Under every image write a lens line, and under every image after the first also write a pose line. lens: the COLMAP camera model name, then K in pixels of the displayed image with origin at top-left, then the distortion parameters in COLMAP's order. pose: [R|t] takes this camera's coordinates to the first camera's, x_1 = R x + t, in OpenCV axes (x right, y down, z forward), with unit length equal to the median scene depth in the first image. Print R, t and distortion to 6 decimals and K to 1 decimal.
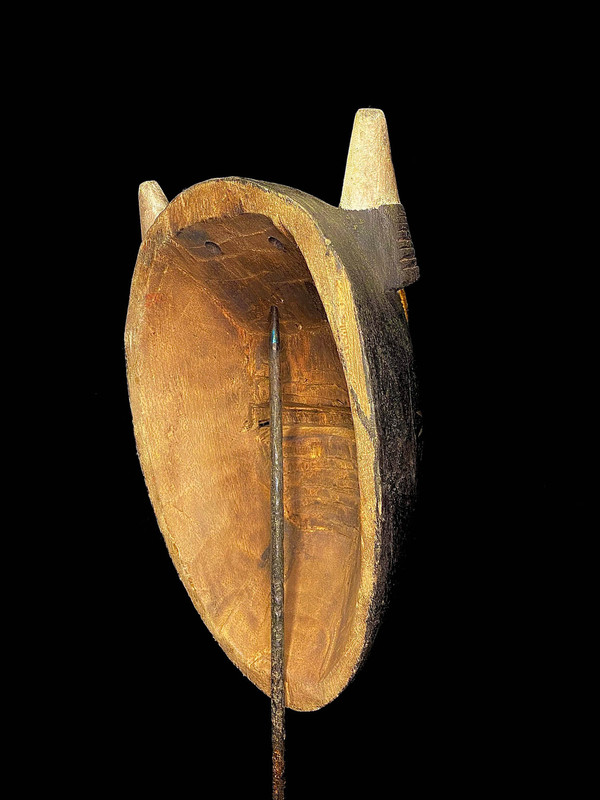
lens RADIAL K [[616.1, 0, 304.4], [0, 616.1, 396.3], [0, 0, 1]] dist [0.041542, -0.038709]
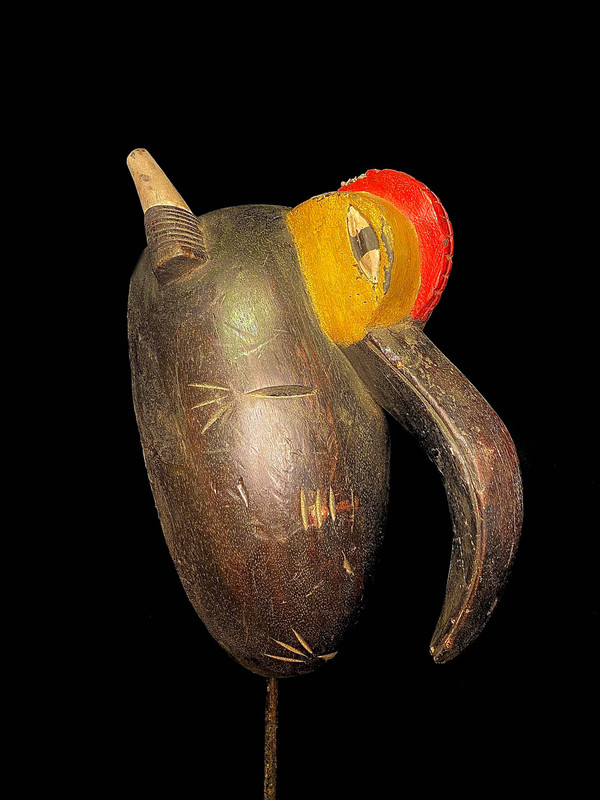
lens RADIAL K [[616.1, 0, 304.7], [0, 616.1, 401.2], [0, 0, 1]] dist [0.041542, -0.038709]
pose [[-0.098363, -0.066888, -0.992900, 1.129521], [0.046529, 0.996338, -0.071730, 0.129955], [0.994062, -0.053255, -0.094890, 1.243854]]
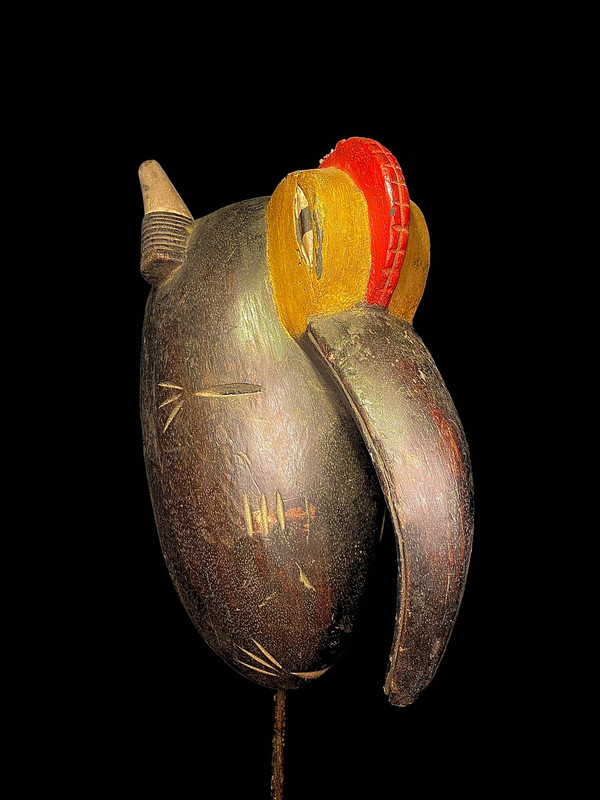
lens RADIAL K [[616.1, 0, 304.0], [0, 616.1, 402.2], [0, 0, 1]] dist [0.041542, -0.038709]
pose [[-0.509930, -0.061246, -0.858033, 0.915115], [0.018648, 0.996441, -0.082208, 0.140654], [0.860014, -0.057921, -0.506973, 1.678000]]
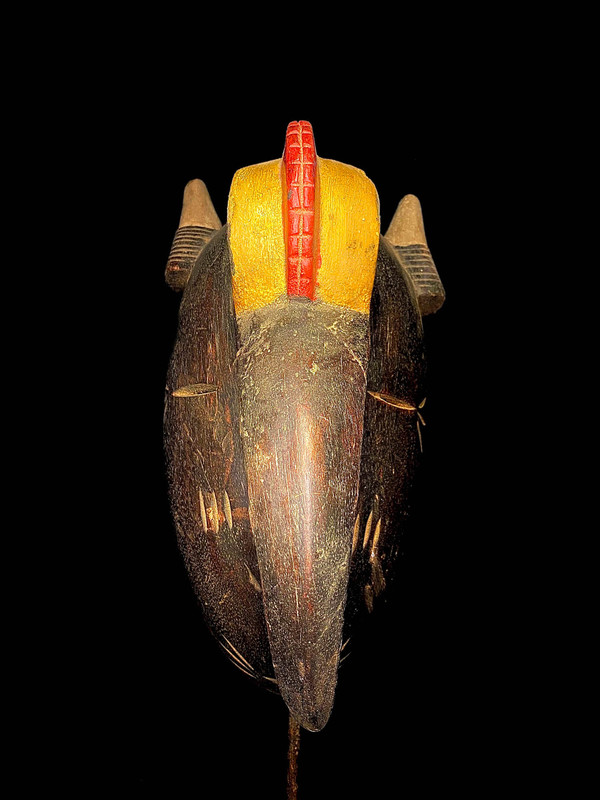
lens RADIAL K [[616.1, 0, 305.1], [0, 616.1, 402.6], [0, 0, 1]] dist [0.041542, -0.038709]
pose [[-0.843453, -0.063608, -0.533424, 0.548980], [-0.016123, 0.995515, -0.093217, 0.150691], [0.536961, -0.070024, -0.840696, 2.008293]]
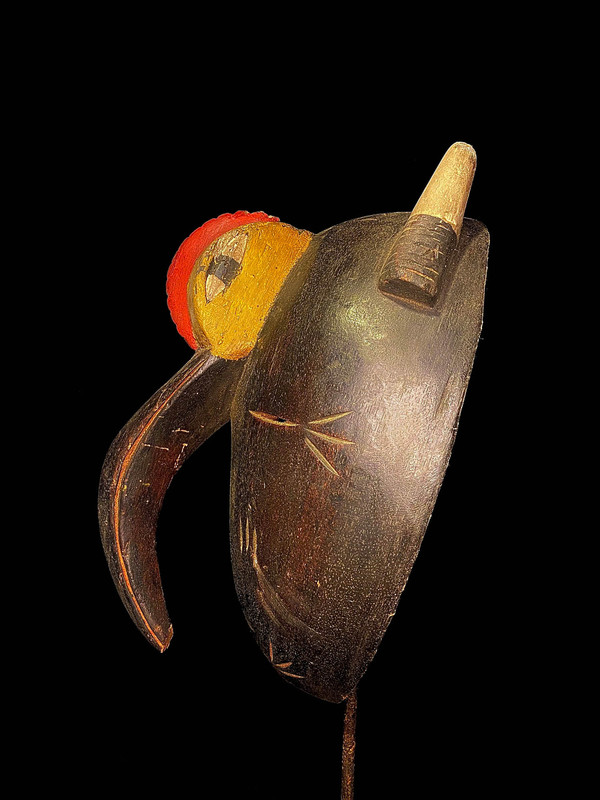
lens RADIAL K [[616.1, 0, 302.6], [0, 616.1, 399.5], [0, 0, 1]] dist [0.041542, -0.038709]
pose [[-0.514490, -0.000608, 0.857496, -0.950097], [-0.094912, 0.993896, -0.056242, 0.078010], [-0.852228, -0.110322, -0.511407, 1.742796]]
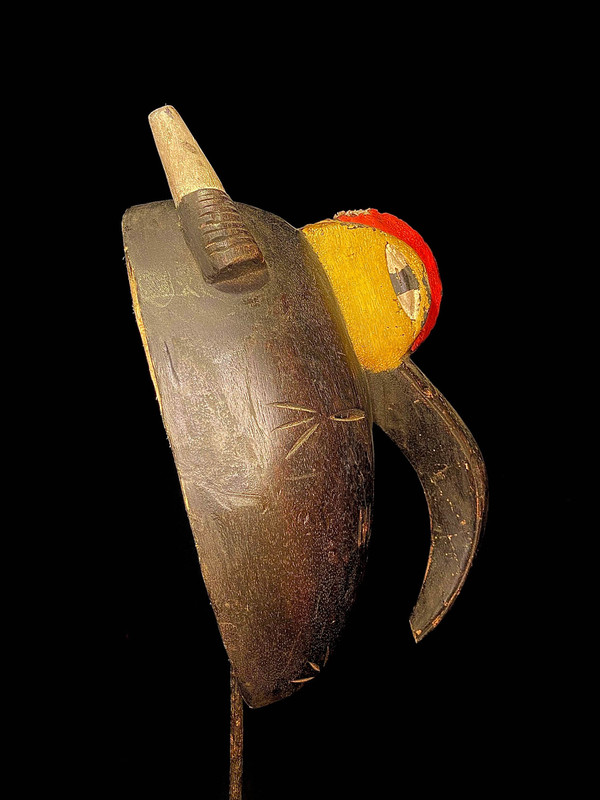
lens RADIAL K [[616.1, 0, 301.6], [0, 616.1, 401.6], [0, 0, 1]] dist [0.041542, -0.038709]
pose [[0.640367, -0.041418, -0.766951, 0.883131], [0.047024, 0.998786, -0.014675, 0.036287], [0.766628, -0.026668, 0.641537, 0.443723]]
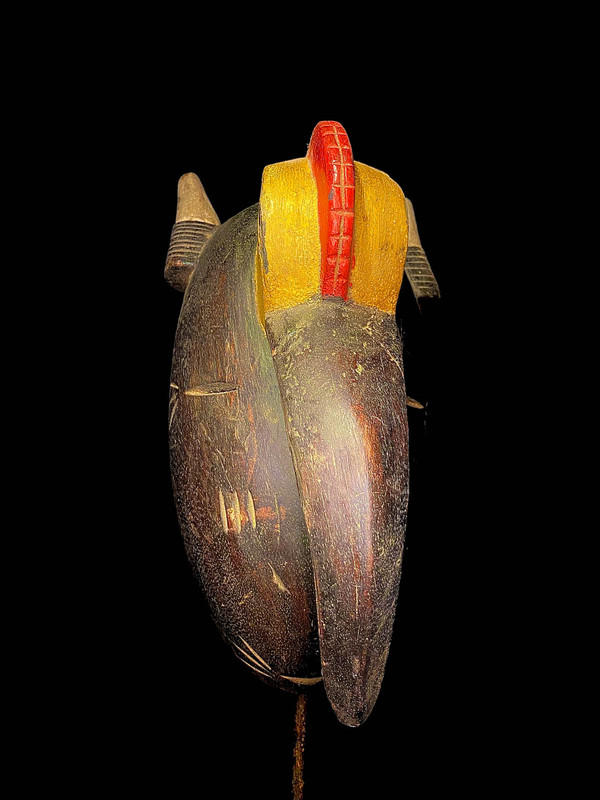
lens RADIAL K [[616.1, 0, 305.7], [0, 616.1, 402.4], [0, 0, 1]] dist [0.041542, -0.038709]
pose [[-0.771796, -0.060120, -0.633022, 0.666856], [-0.004790, 0.996042, -0.088757, 0.148333], [0.635852, -0.065470, -0.769029, 1.928062]]
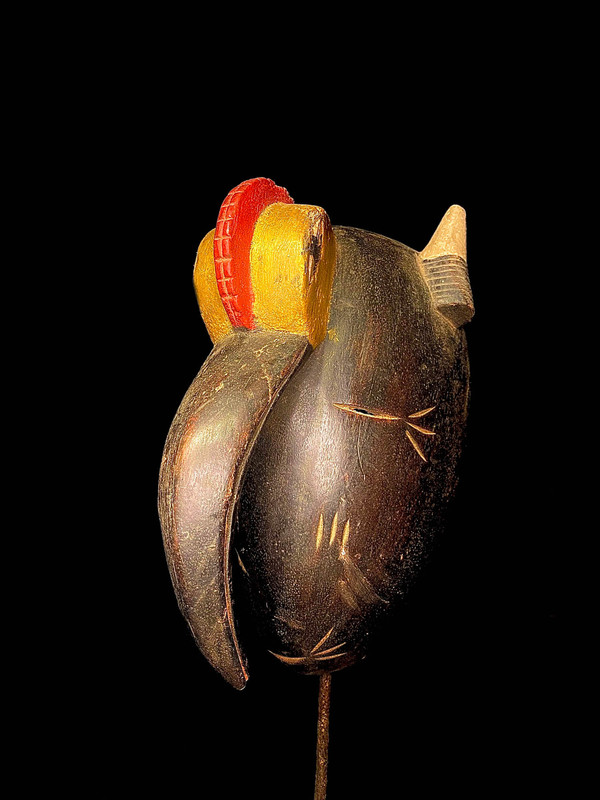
lens RADIAL K [[616.1, 0, 301.7], [0, 616.1, 400.5], [0, 0, 1]] dist [0.041542, -0.038709]
pose [[-0.998085, -0.049411, -0.037217, 0.070078], [-0.045606, 0.994246, -0.096928, 0.142884], [0.041792, -0.095045, -0.994595, 2.296493]]
